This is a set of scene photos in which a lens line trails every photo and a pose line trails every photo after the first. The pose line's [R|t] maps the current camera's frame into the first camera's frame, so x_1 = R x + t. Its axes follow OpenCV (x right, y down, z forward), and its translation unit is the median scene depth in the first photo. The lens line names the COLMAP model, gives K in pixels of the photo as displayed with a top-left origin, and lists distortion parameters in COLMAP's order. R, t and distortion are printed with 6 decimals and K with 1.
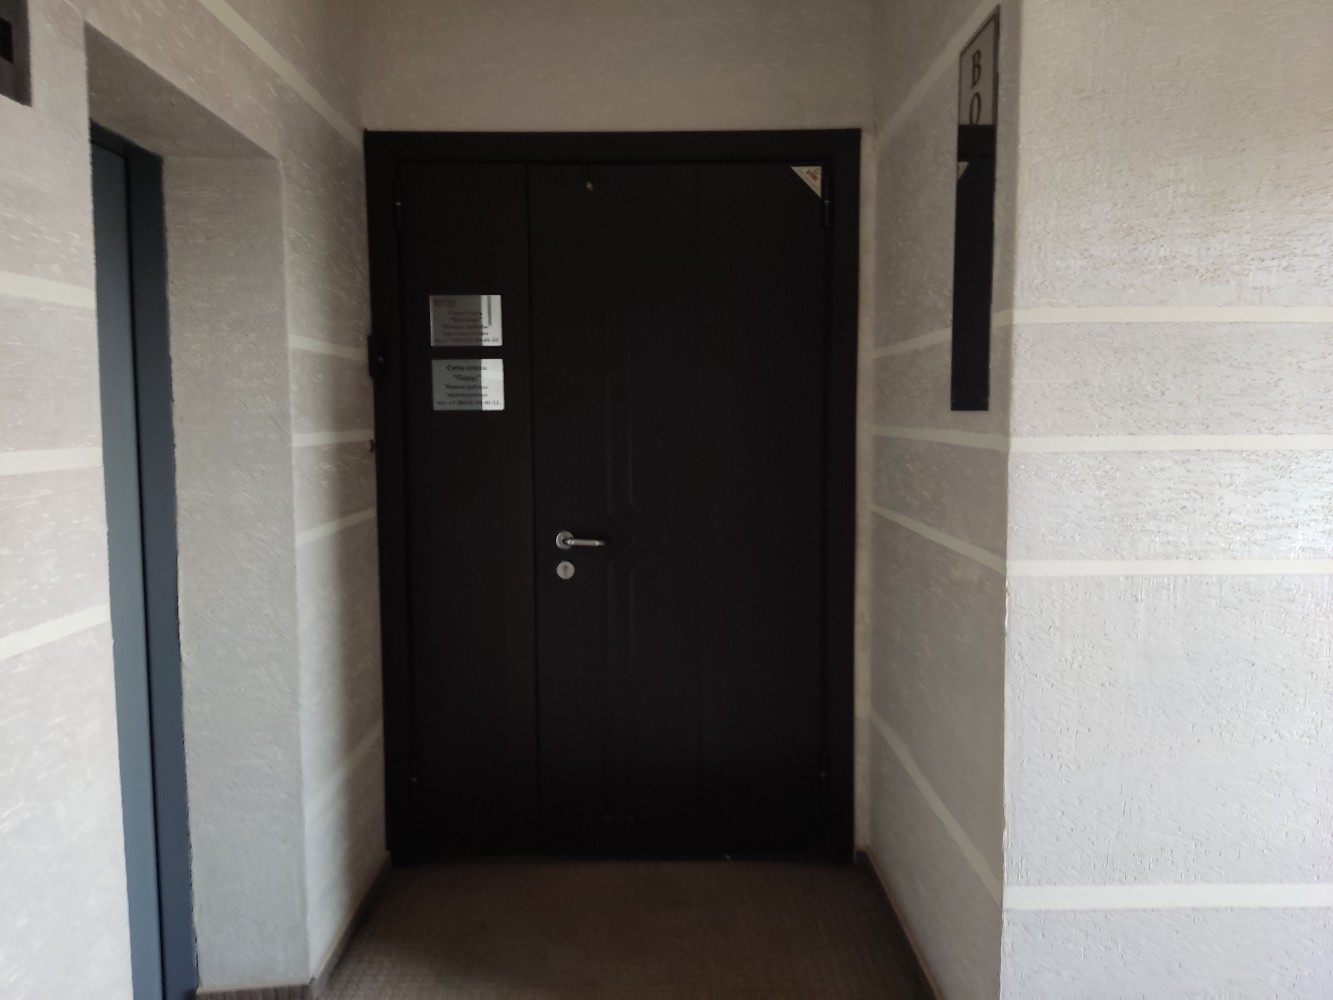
lens RADIAL K [[923.5, 0, 666.0], [0, 923.5, 504.9], [0, 0, 1]] dist [-0.025620, -0.001297]
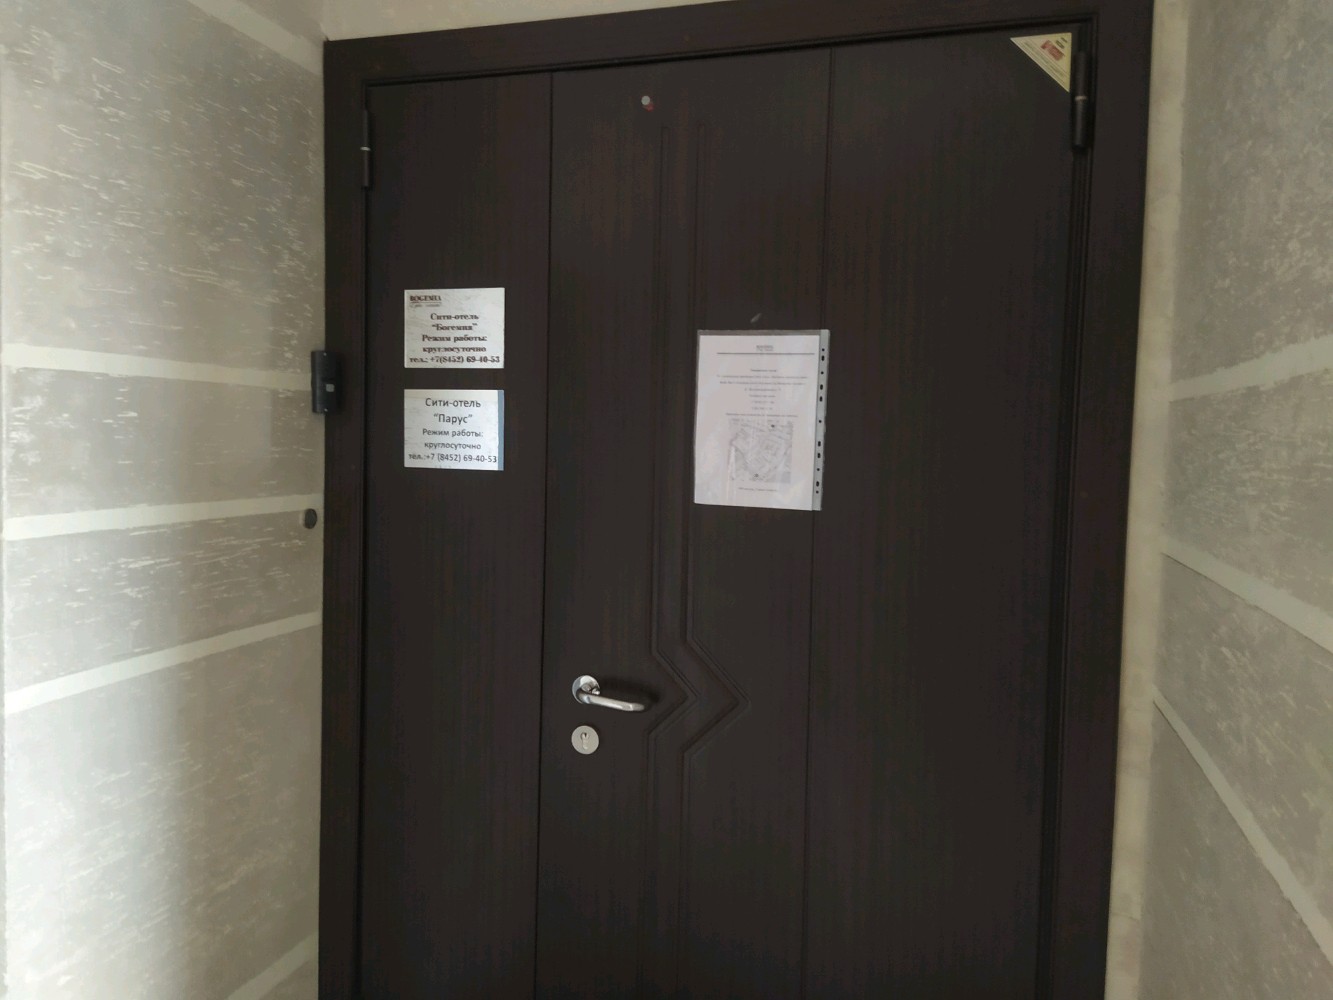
lens RADIAL K [[976.9, 0, 662.4], [0, 976.9, 488.9], [0, 0, 1]] dist [-0.004136, -0.017339]
pose [[0.950517, 0.047684, -0.306991, 0.129644], [-0.062491, 0.997300, -0.038579, -0.074327], [0.304323, 0.055854, 0.950930, 0.419154]]
